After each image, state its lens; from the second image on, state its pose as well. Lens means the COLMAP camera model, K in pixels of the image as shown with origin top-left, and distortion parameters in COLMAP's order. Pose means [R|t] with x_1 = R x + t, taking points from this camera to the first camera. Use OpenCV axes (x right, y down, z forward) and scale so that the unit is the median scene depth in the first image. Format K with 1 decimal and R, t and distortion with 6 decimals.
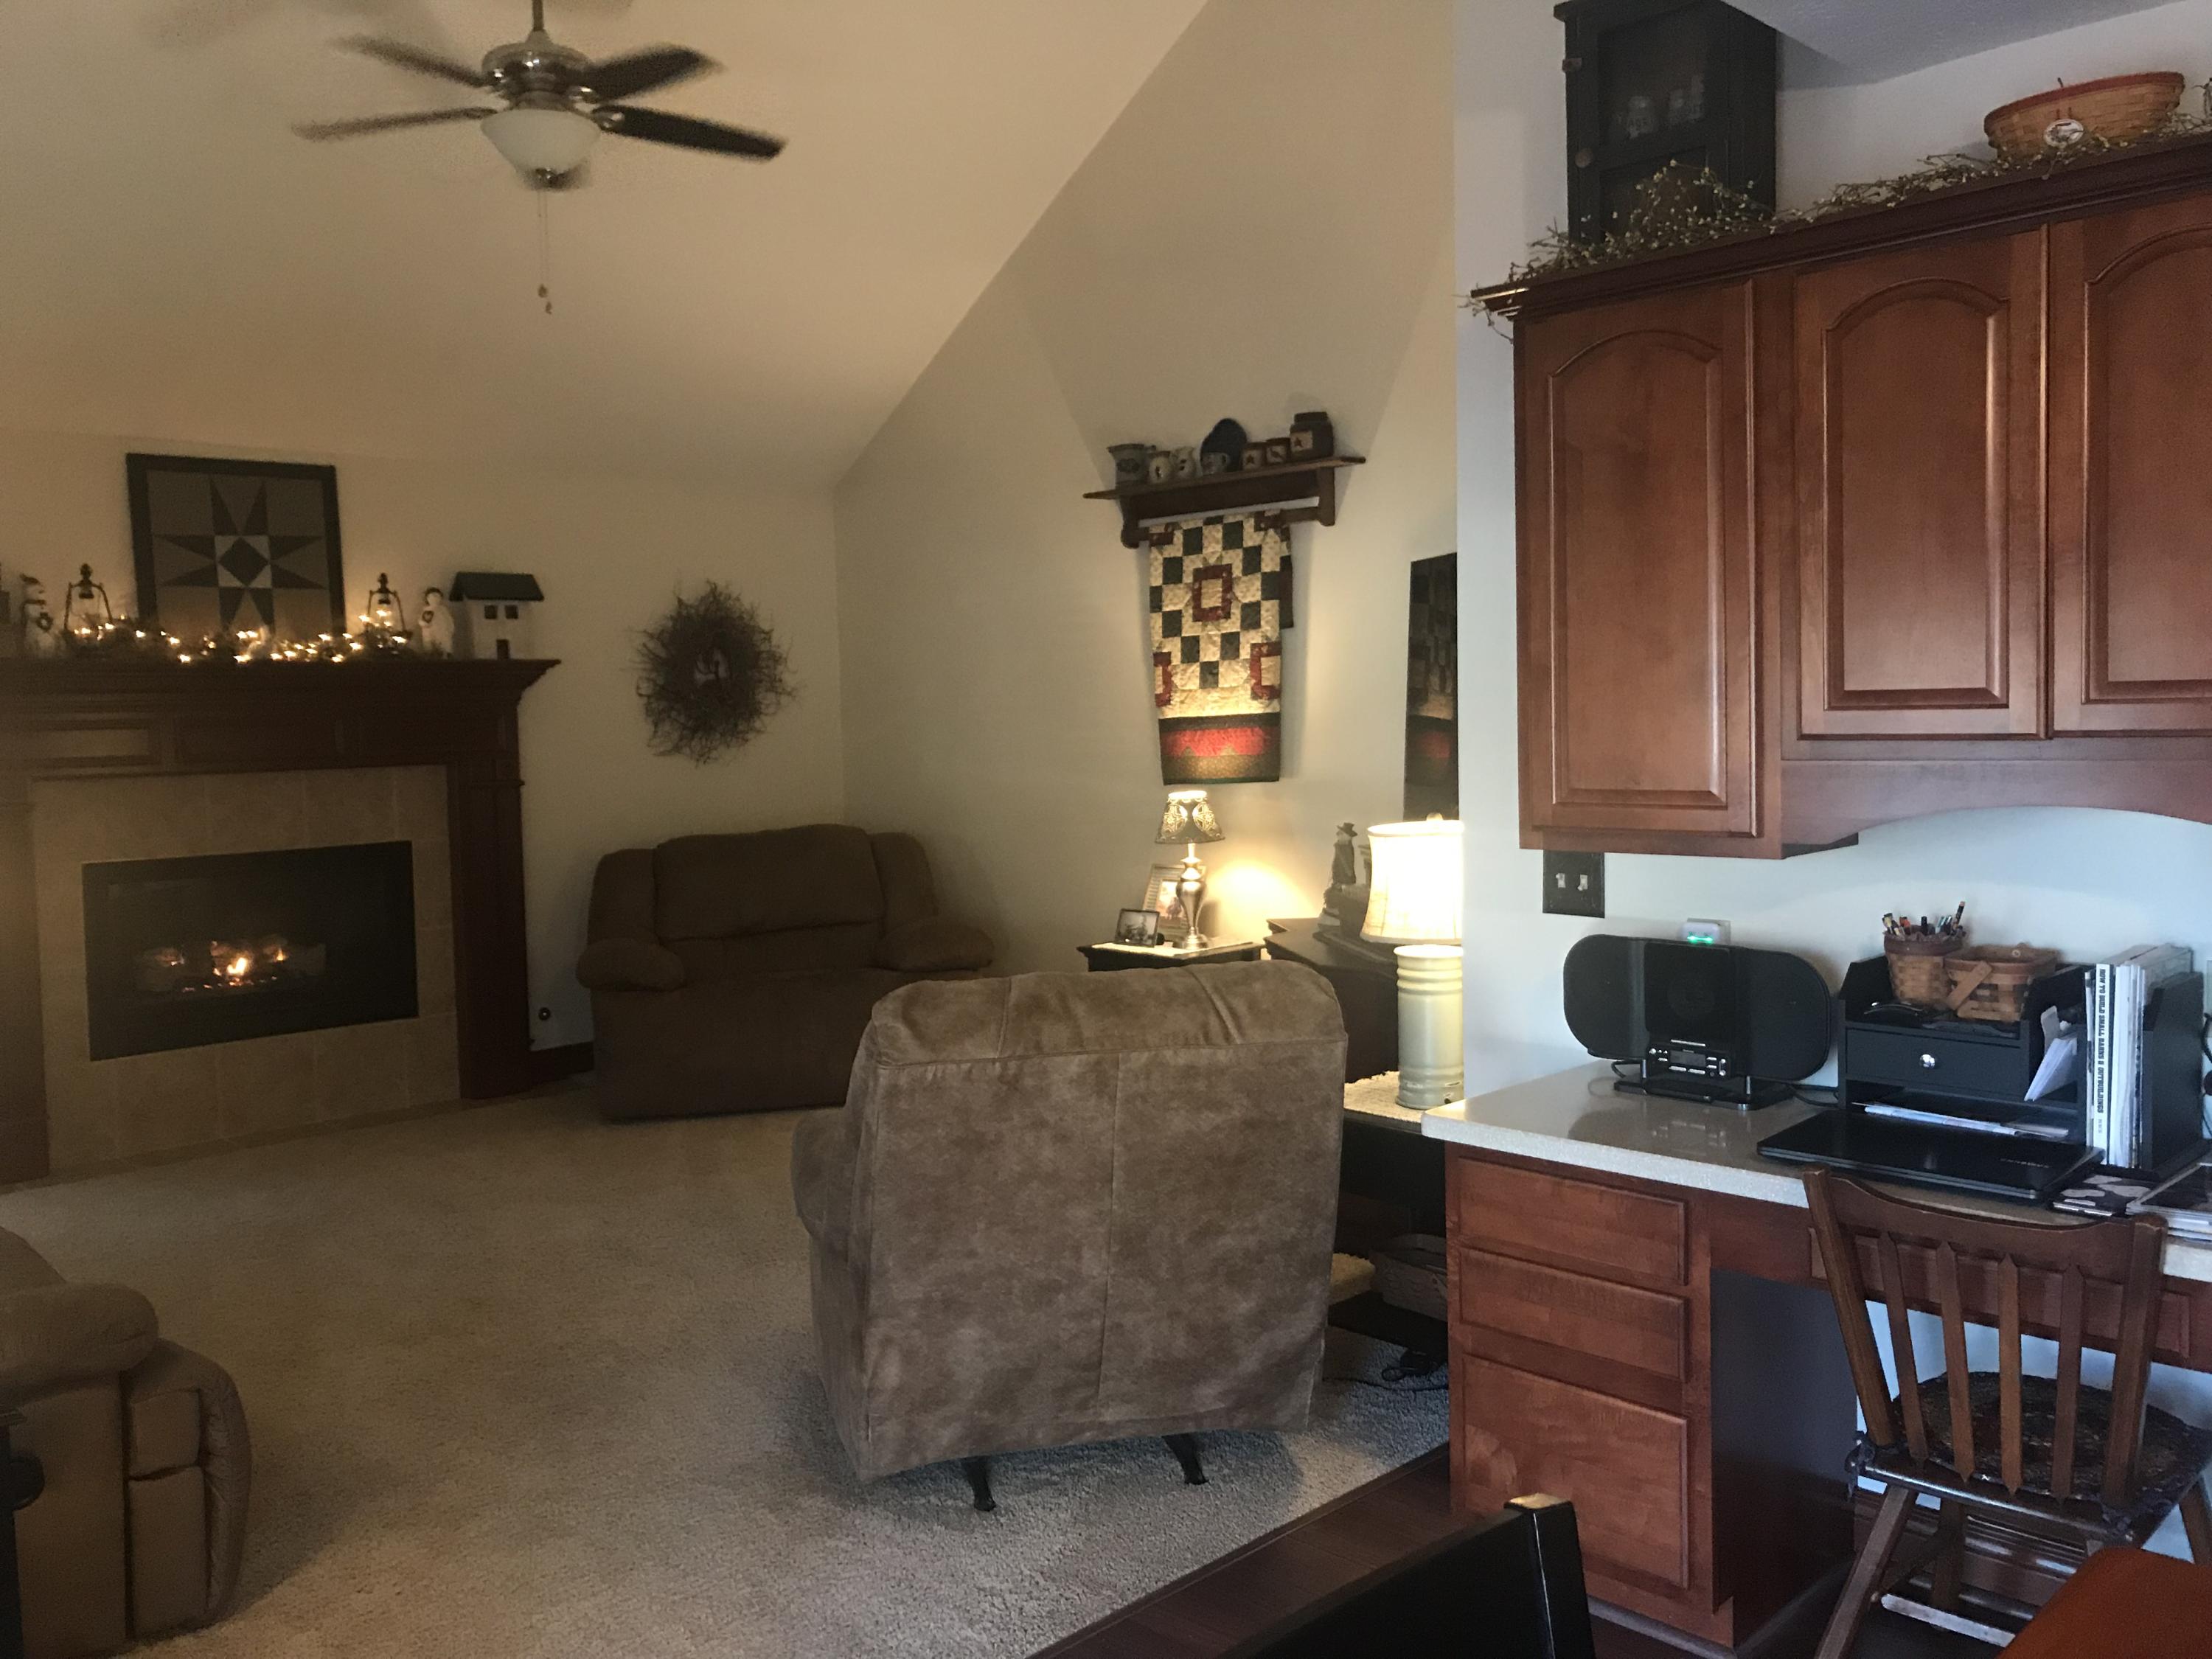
lens RADIAL K [[1820.5, 0, 1093.1], [0, 1820.5, 827.4], [0, 0, 1]] dist [0.047718, -0.063868]
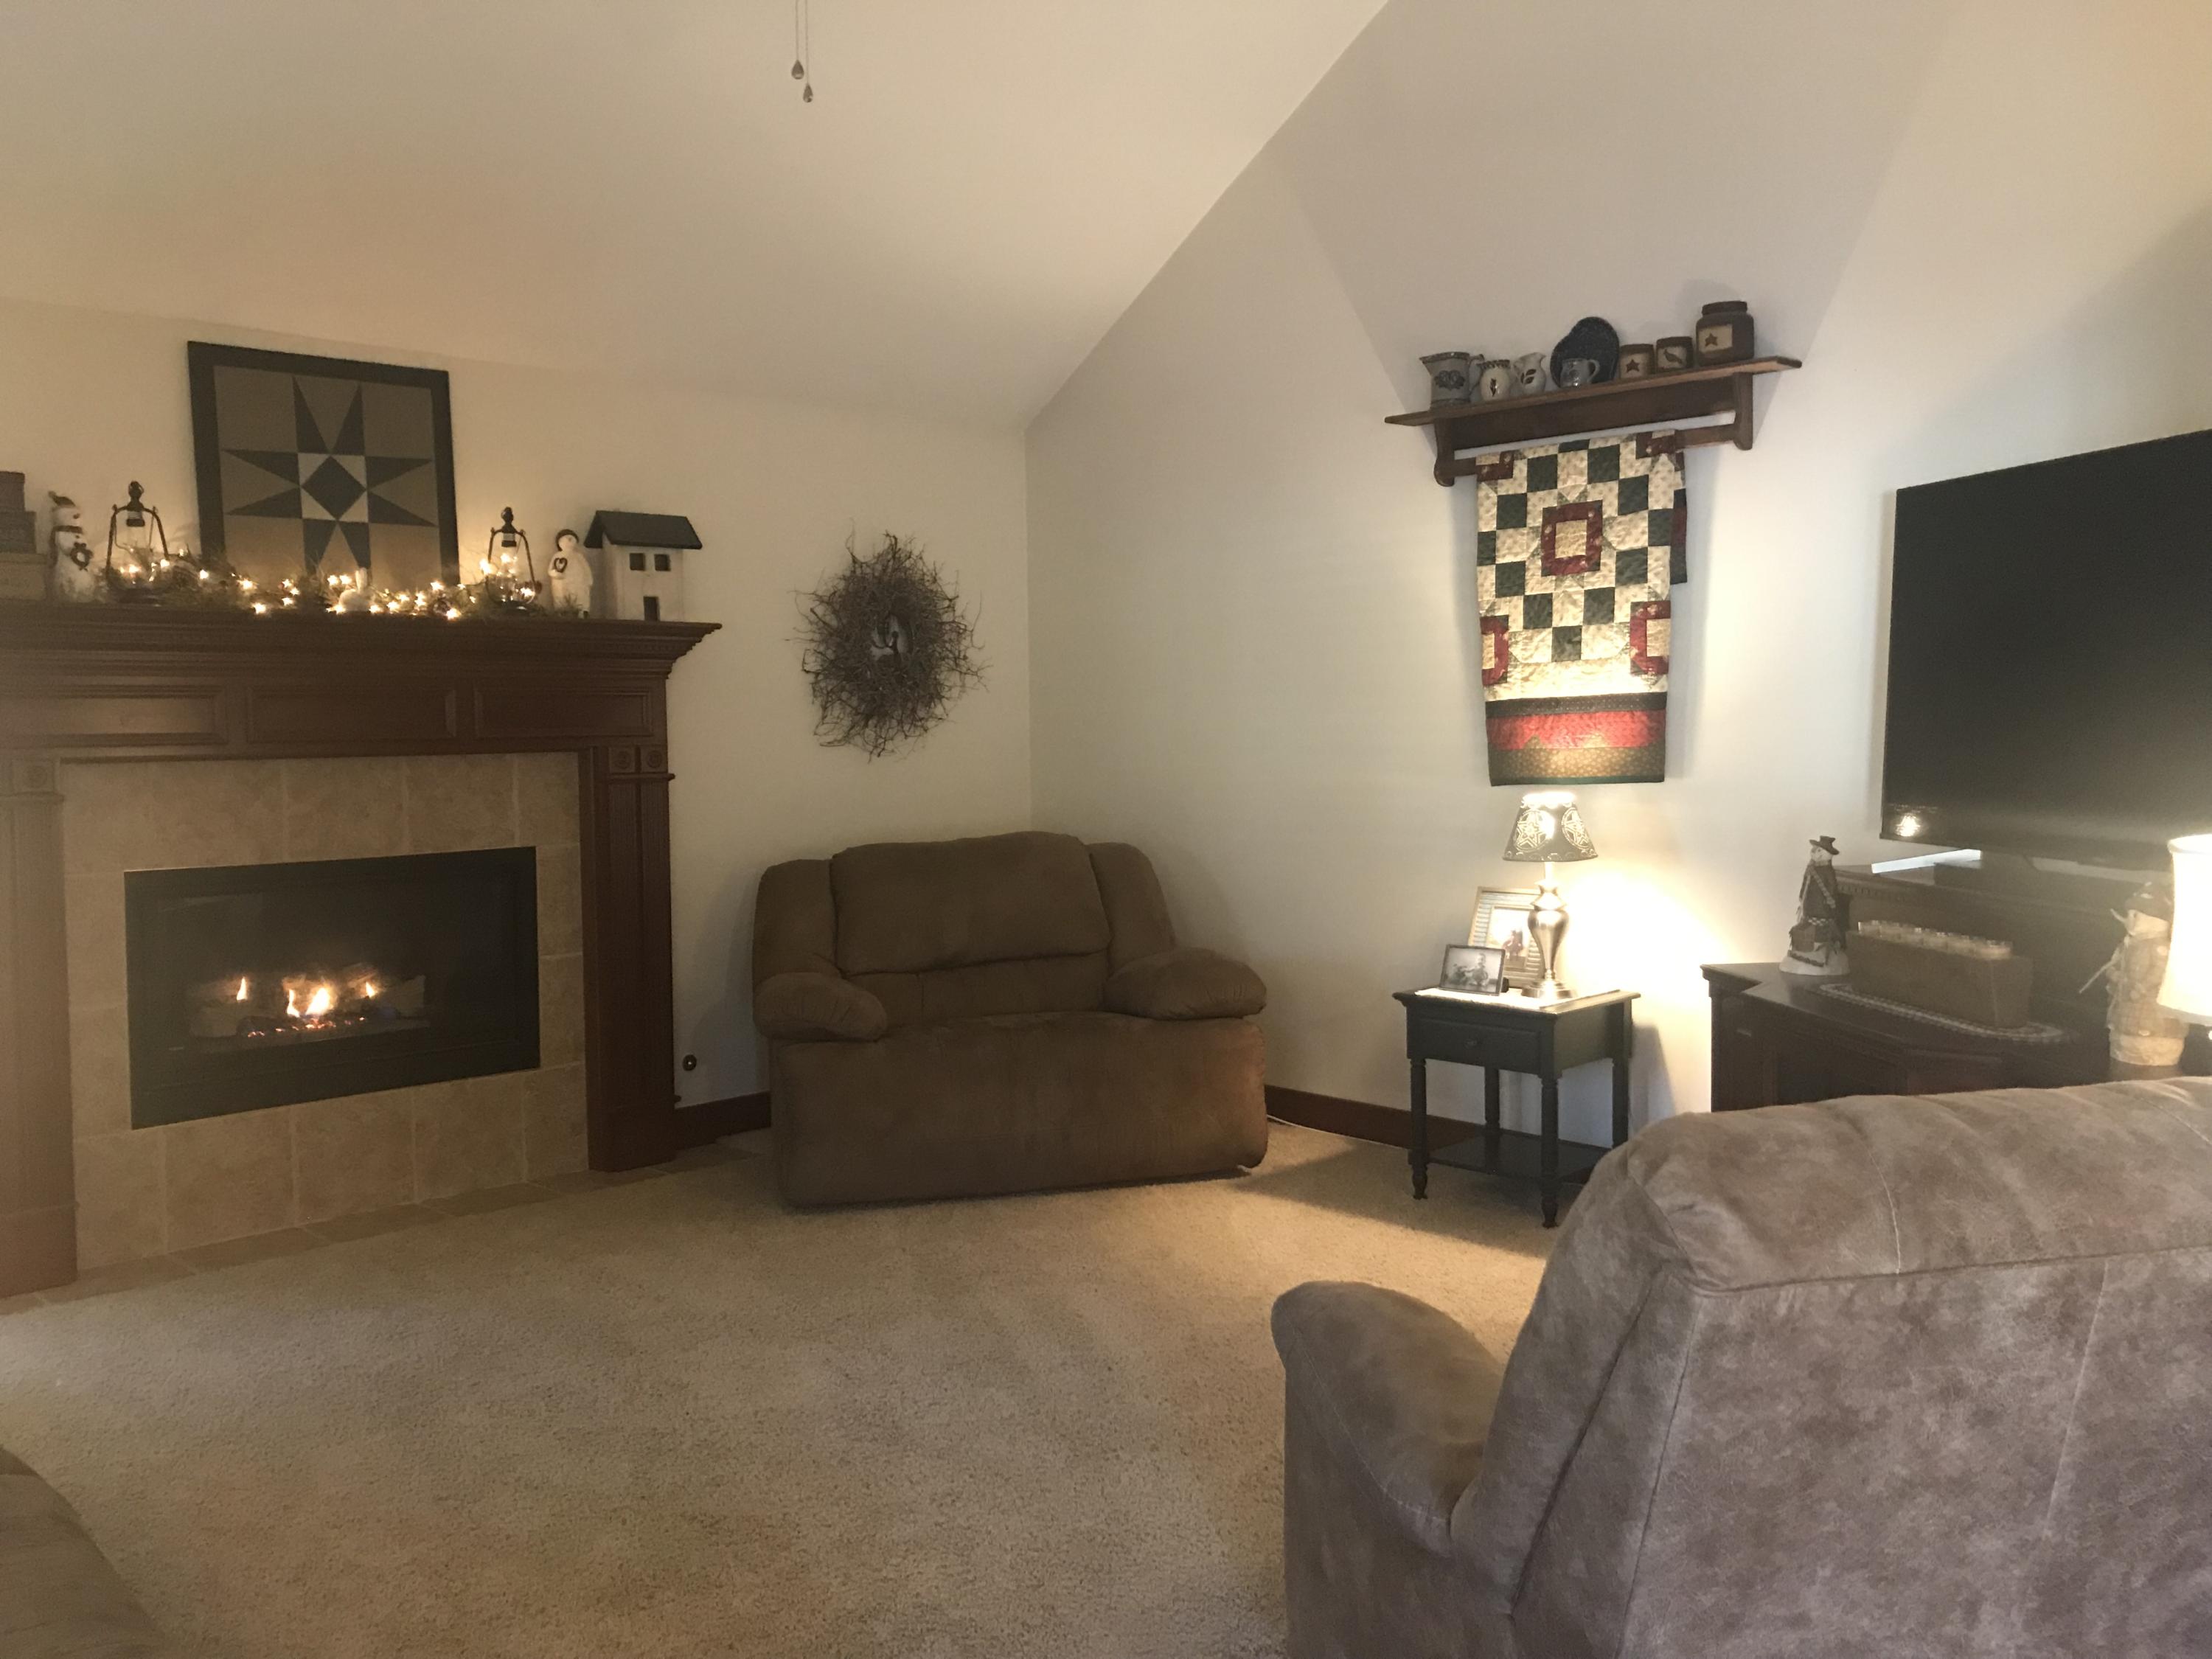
lens RADIAL K [[1820.5, 0, 1113.9], [0, 1820.5, 831.1], [0, 0, 1]] dist [0.047718, -0.063868]
pose [[0.999950, 0.009415, 0.003430, -0.137997], [-0.009401, 0.999948, -0.003921, 0.001290], [-0.003467, 0.003889, 0.999986, 0.227771]]
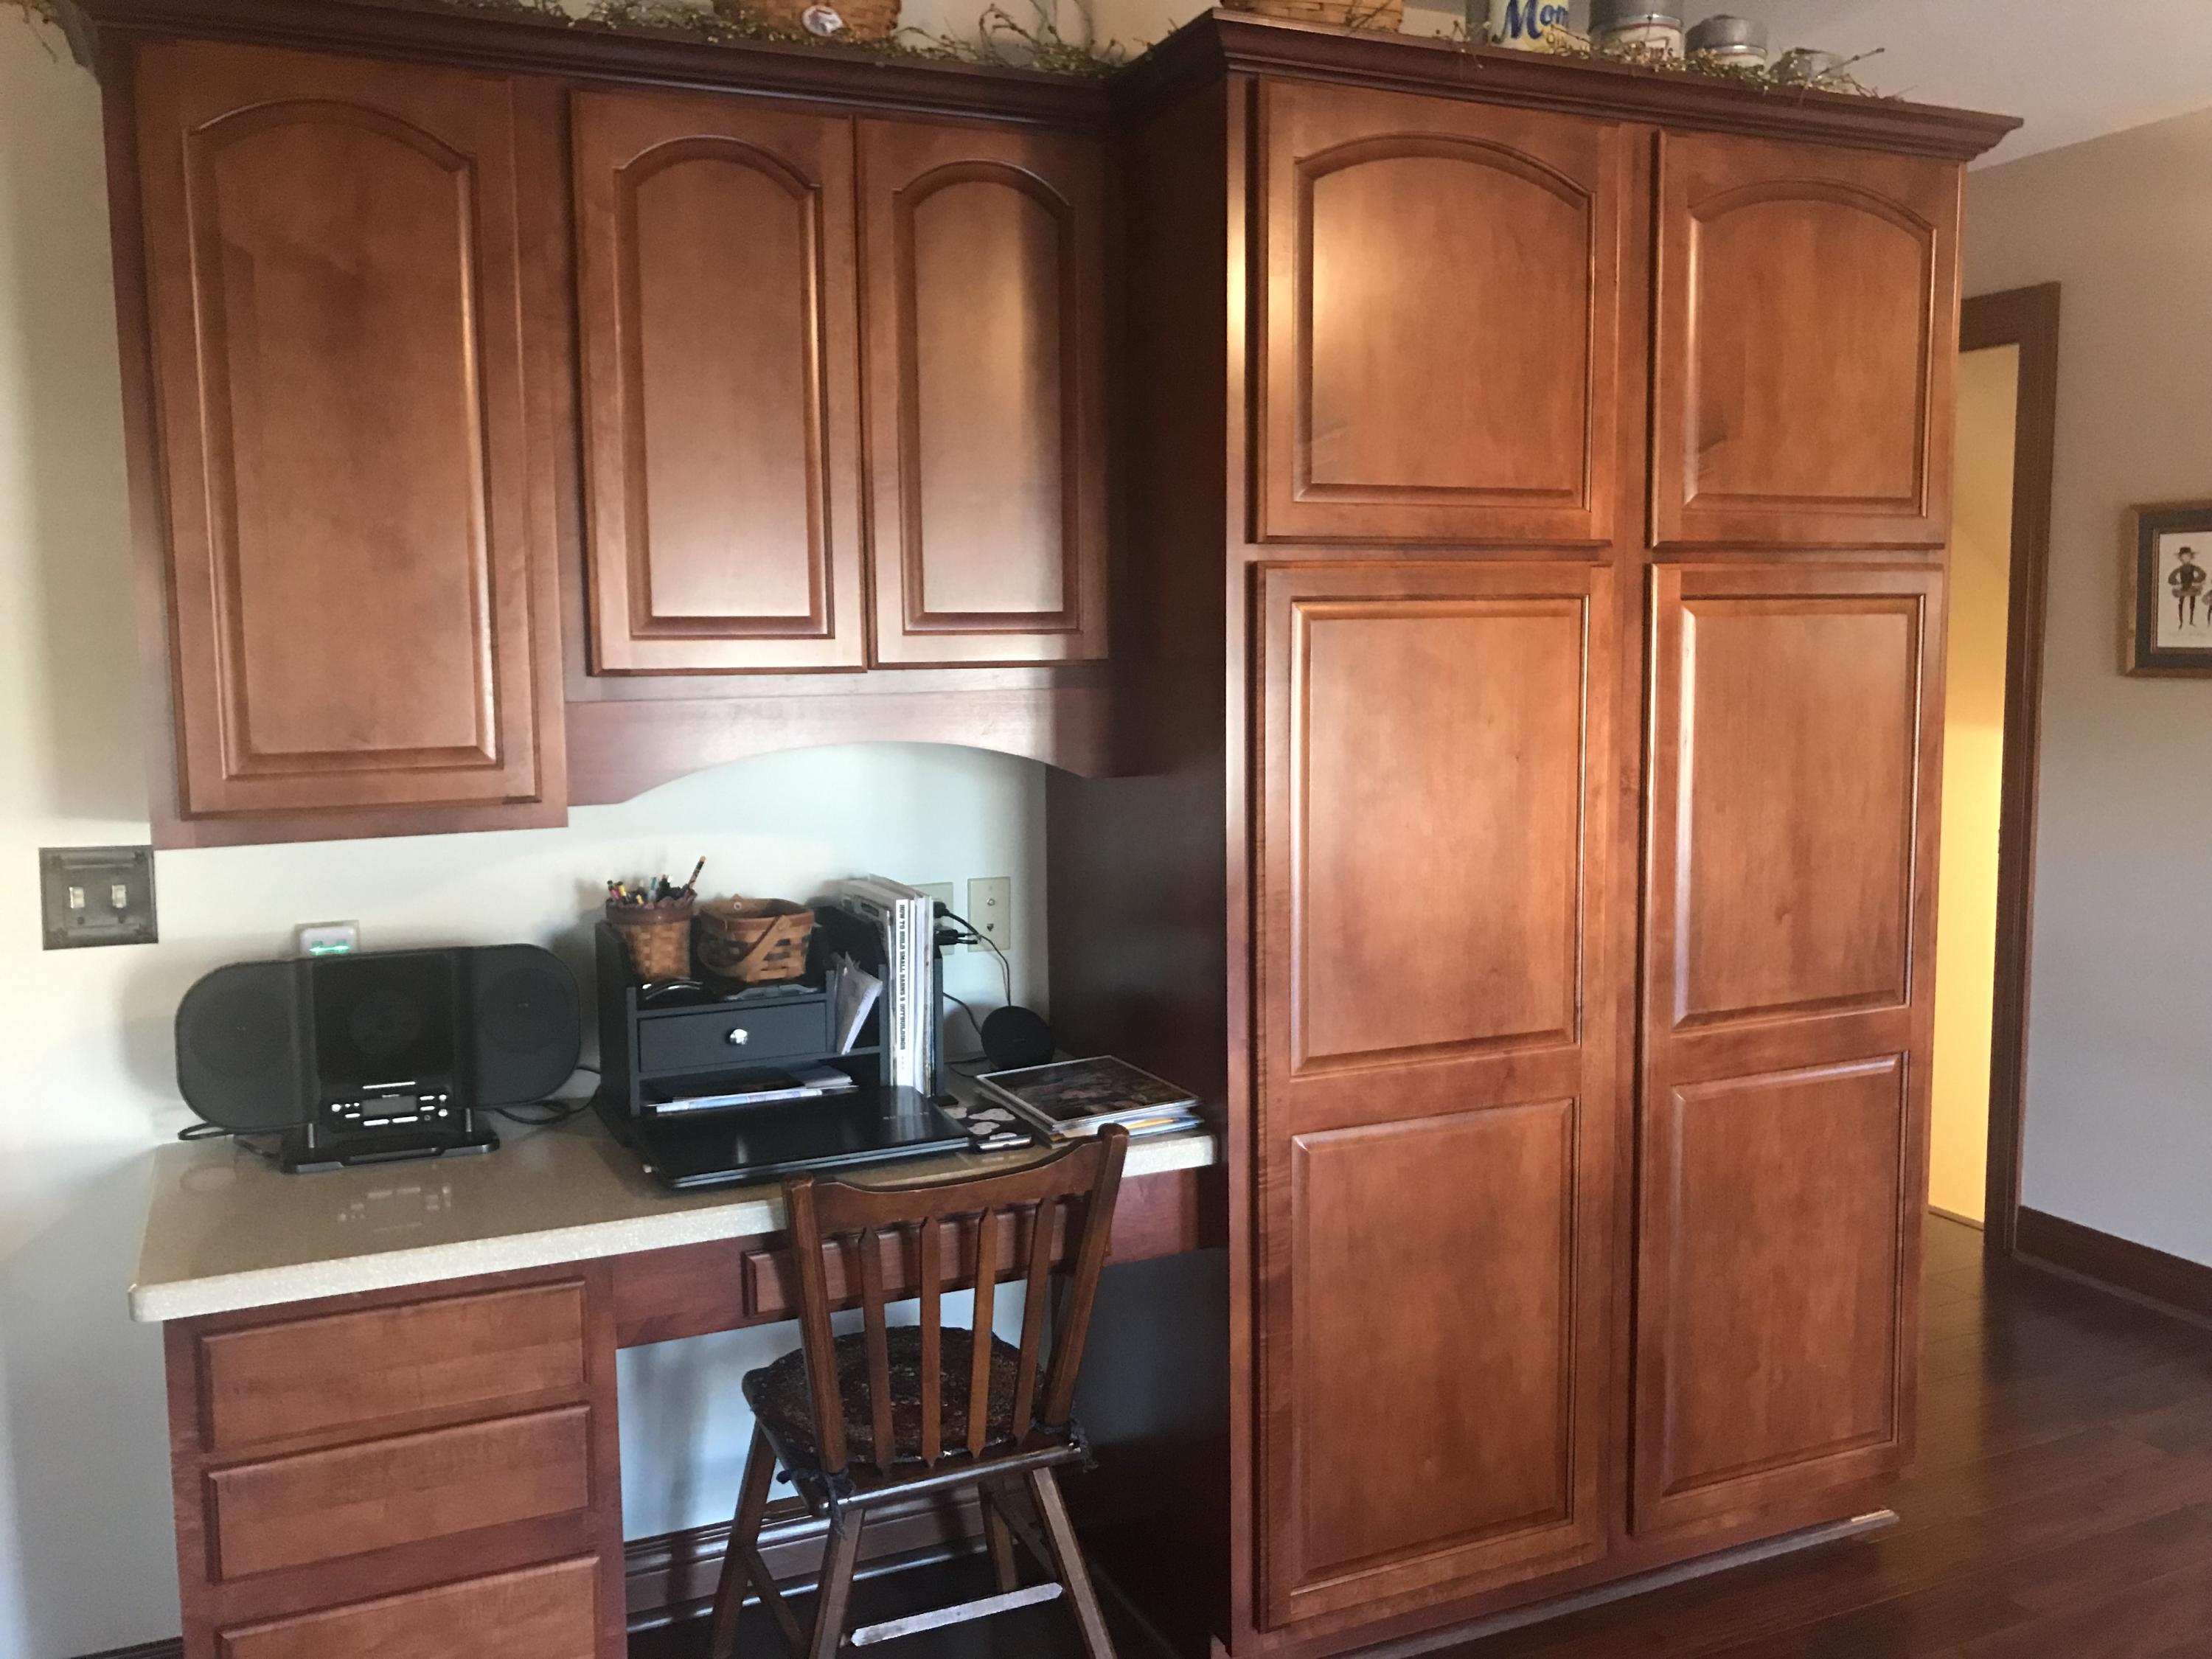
lens RADIAL K [[1820.5, 0, 1100.0], [0, 1820.5, 823.3], [0, 0, 1]] dist [0.047718, -0.063868]
pose [[0.350229, -0.080877, 0.933166, -0.251951], [0.065815, 0.995928, 0.061615, -0.015703], [-0.934349, 0.039837, 0.354126, 0.431516]]
